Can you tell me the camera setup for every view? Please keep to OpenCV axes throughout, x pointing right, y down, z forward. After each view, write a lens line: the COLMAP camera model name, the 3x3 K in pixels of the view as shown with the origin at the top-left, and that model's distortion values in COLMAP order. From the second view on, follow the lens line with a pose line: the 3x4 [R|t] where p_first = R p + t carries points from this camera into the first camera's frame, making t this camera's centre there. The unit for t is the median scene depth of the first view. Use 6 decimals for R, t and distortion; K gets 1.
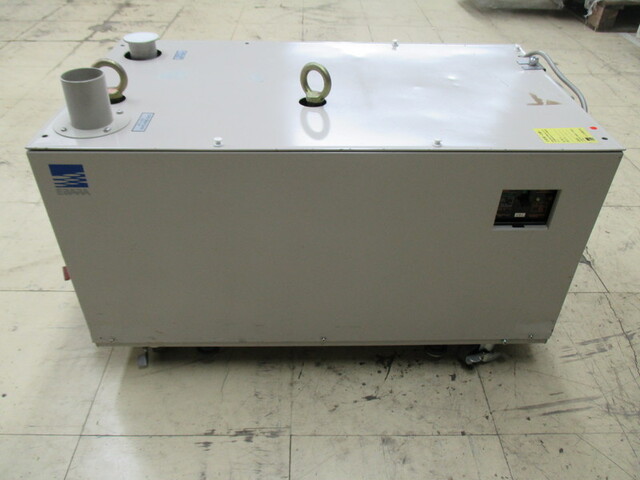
lens RADIAL K [[531.5, 0, 317.6], [0, 531.5, 237.6], [0, 0, 1]] dist [-0.027860, 0.006301]
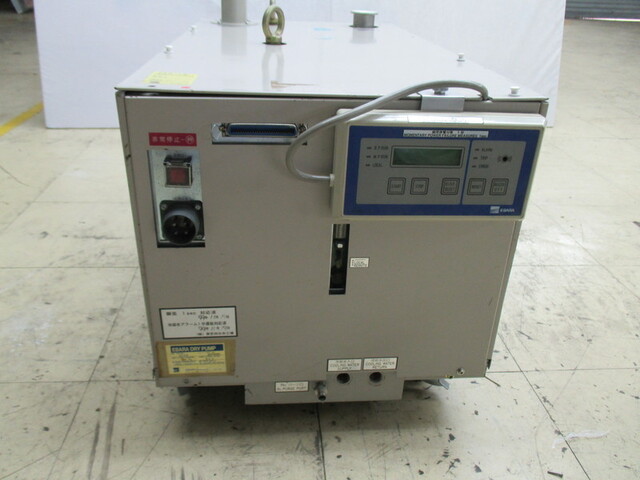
lens RADIAL K [[531.5, 0, 317.6], [0, 531.5, 239.0], [0, 0, 1]] dist [-0.027860, 0.006301]
pose [[0.069580, 0.452628, -0.888981, 1.061386], [-0.621757, 0.716556, 0.316173, -0.342688], [0.780113, 0.530731, 0.331283, 0.855936]]
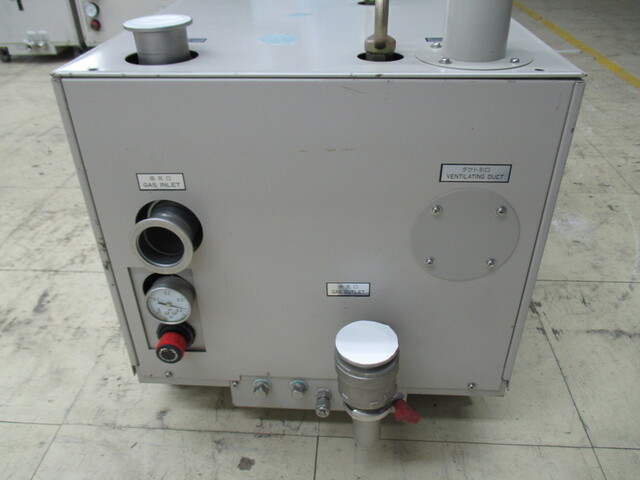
lens RADIAL K [[531.5, 0, 319.7], [0, 531.5, 240.8], [0, 0, 1]] dist [-0.027860, 0.006301]
pose [[0.076311, -0.545200, 0.834826, -0.920042], [0.611615, 0.686844, 0.392650, -0.354100], [-0.787467, 0.480628, 0.385866, 0.847582]]
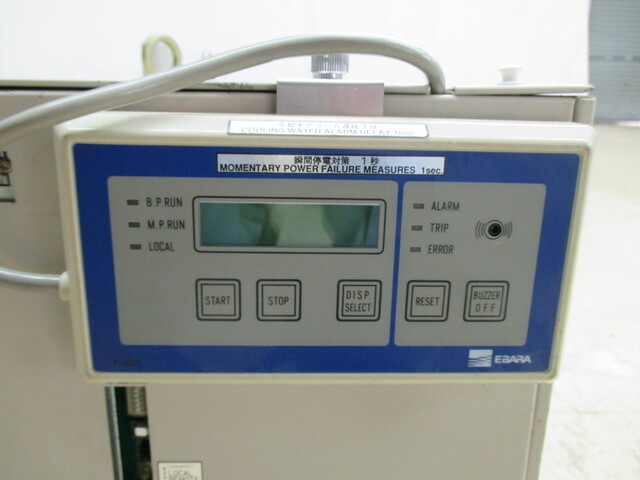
lens RADIAL K [[531.5, 0, 317.8], [0, 531.5, 241.2], [0, 0, 1]] dist [-0.027860, 0.006301]
pose [[0.018710, 0.267966, -0.963247, 0.721688], [-0.606865, 0.768693, 0.202055, -0.346127], [0.794585, 0.580780, 0.177001, 1.075169]]
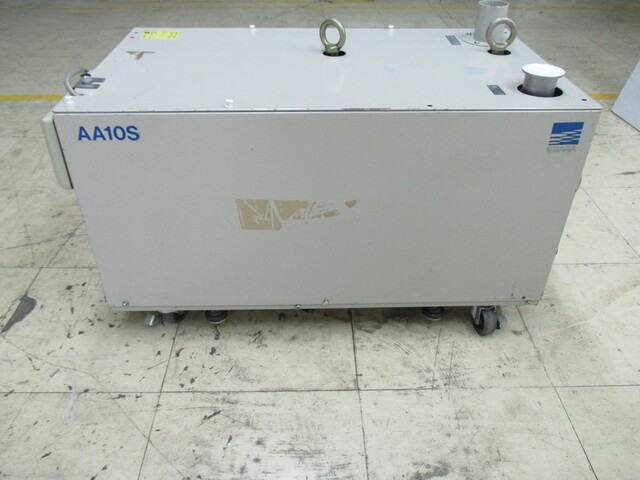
lens RADIAL K [[531.5, 0, 316.4], [0, 531.5, 240.3], [0, 0, 1]] dist [-0.027860, 0.006301]
pose [[-0.999973, 0.007308, -0.000199, 0.028989], [0.001945, 0.292253, 0.956339, -1.168643], [0.007047, 0.956313, -0.292259, 1.619065]]
